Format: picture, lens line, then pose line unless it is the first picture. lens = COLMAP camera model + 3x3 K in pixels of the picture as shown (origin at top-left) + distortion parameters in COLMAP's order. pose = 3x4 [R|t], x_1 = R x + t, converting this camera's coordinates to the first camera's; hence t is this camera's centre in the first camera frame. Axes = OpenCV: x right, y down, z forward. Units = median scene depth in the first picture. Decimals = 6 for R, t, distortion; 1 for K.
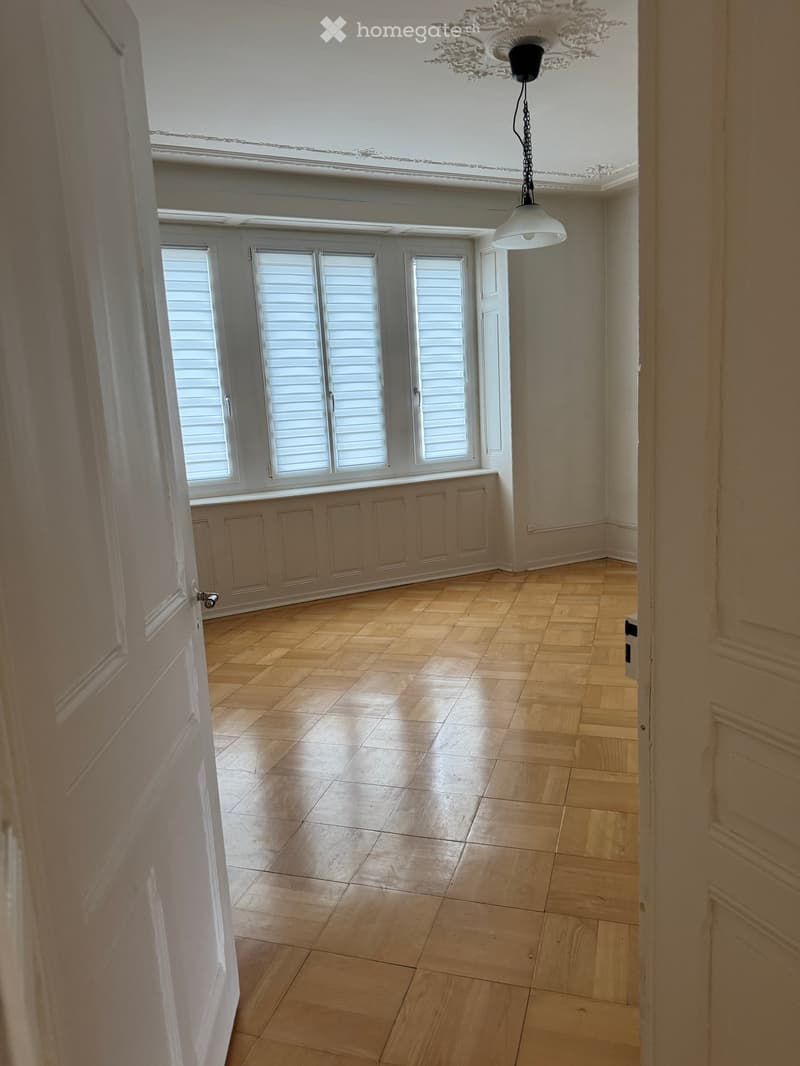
lens RADIAL K [[764.6, 0, 400.0], [0, 764.6, 533.0], [0, 0, 1]] dist [0.004731, -0.002341]
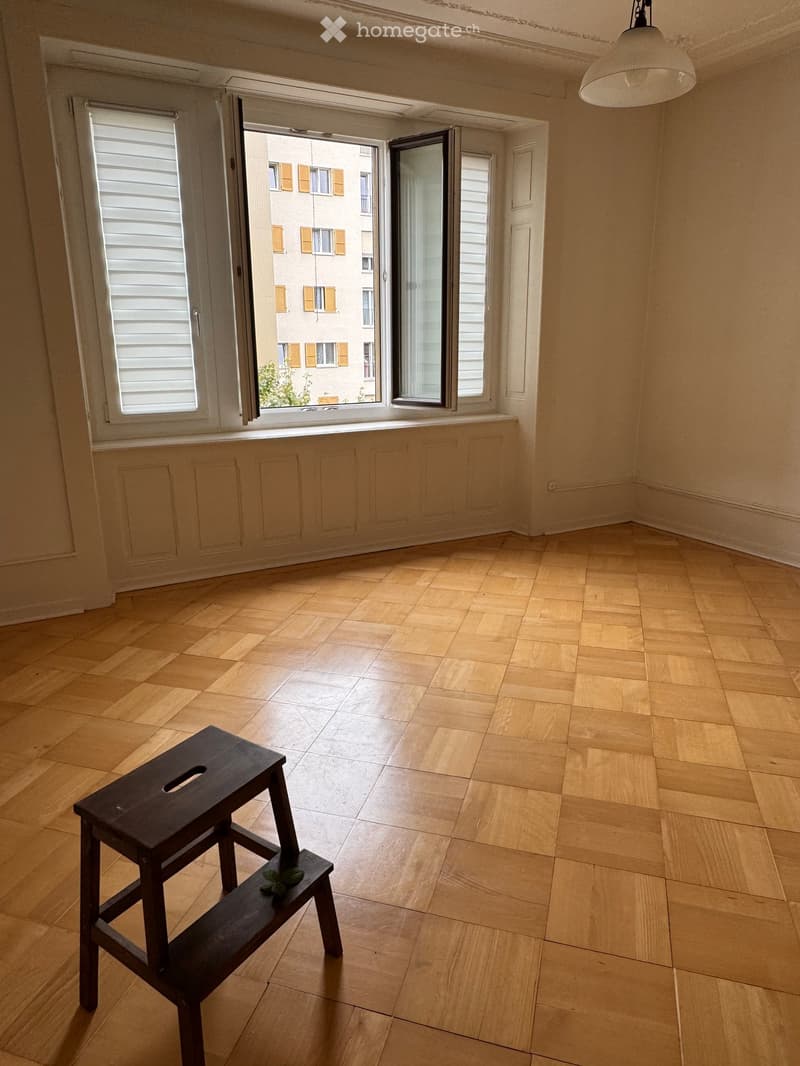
lens RADIAL K [[720.7, 0, 397.0], [0, 720.7, 550.4], [0, 0, 1]] dist [-0.066661, 0.002106]
pose [[0.998734, 0.043009, 0.026077, -0.026306], [-0.045819, 0.991840, 0.118974, -0.028409], [-0.020747, -0.120018, 0.992555, 0.237817]]
